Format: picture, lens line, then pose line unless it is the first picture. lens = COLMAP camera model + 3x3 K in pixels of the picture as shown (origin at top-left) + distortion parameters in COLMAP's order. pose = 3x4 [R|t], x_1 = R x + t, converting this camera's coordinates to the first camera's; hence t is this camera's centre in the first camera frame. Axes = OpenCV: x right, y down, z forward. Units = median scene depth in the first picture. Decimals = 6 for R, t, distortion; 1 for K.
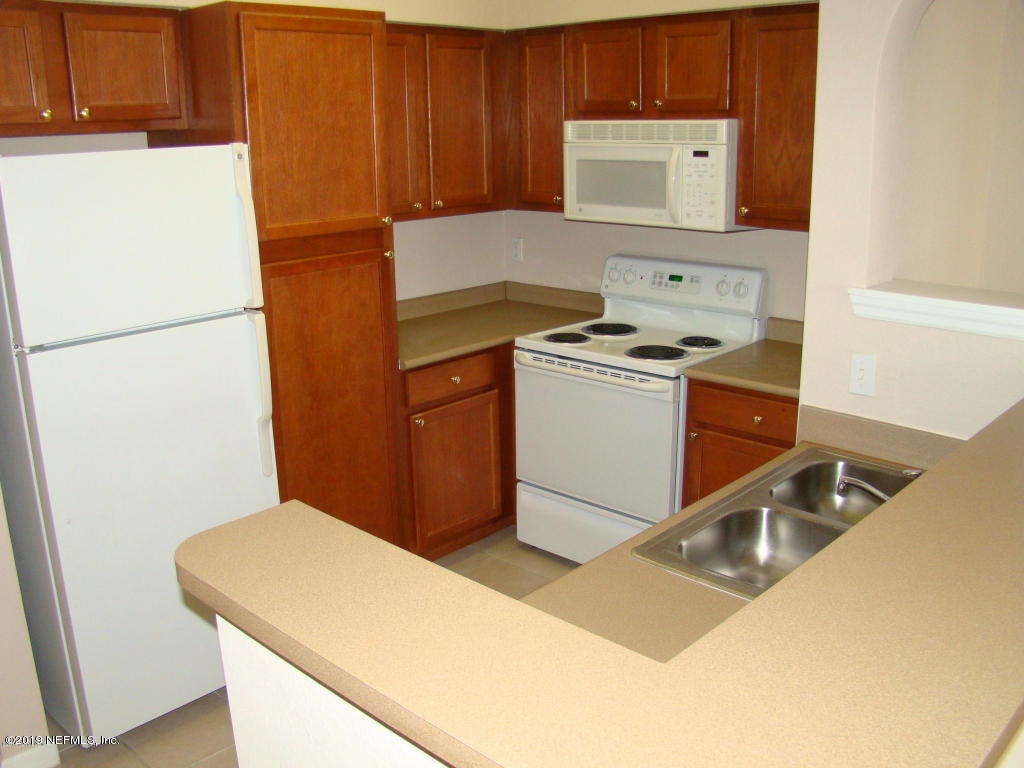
lens RADIAL K [[939.7, 0, 512.0], [0, 939.7, 384.0], [0, 0, 1]] dist [-0.118944, 0.004250]
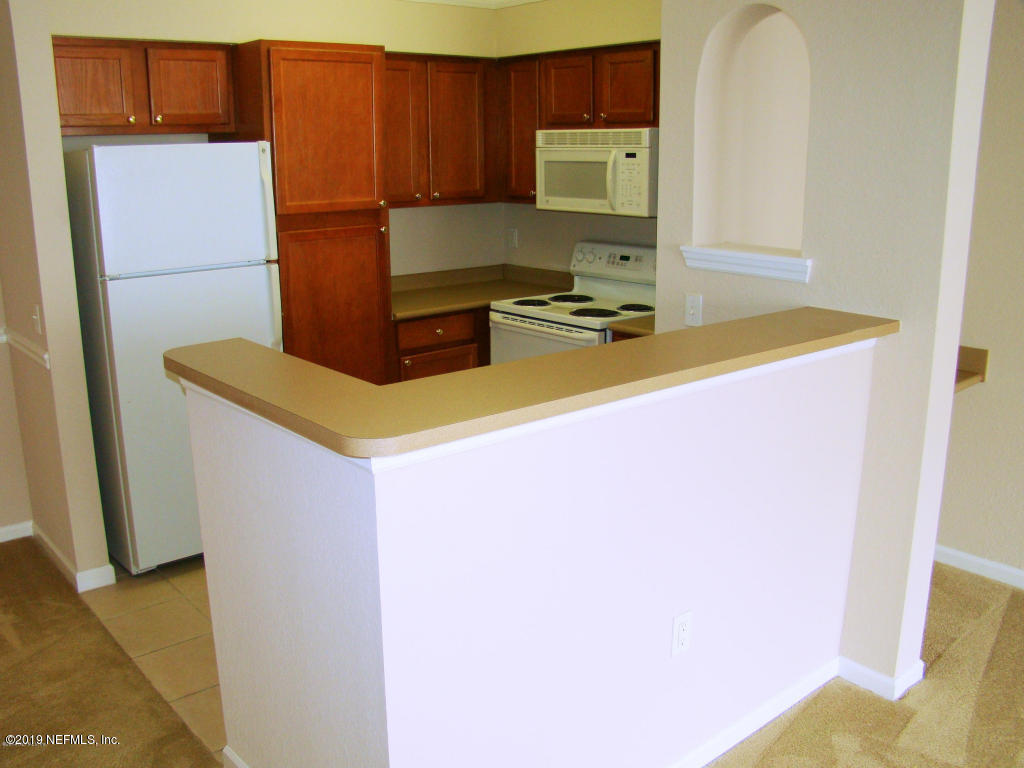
lens RADIAL K [[939.7, 0, 512.0], [0, 939.7, 384.0], [0, 0, 1]] dist [-0.118944, 0.004250]
pose [[0.993940, 0.034953, -0.104216, 0.182213], [-0.037195, 0.999115, -0.019645, 0.092106], [0.103437, 0.023402, 0.994361, -0.264388]]
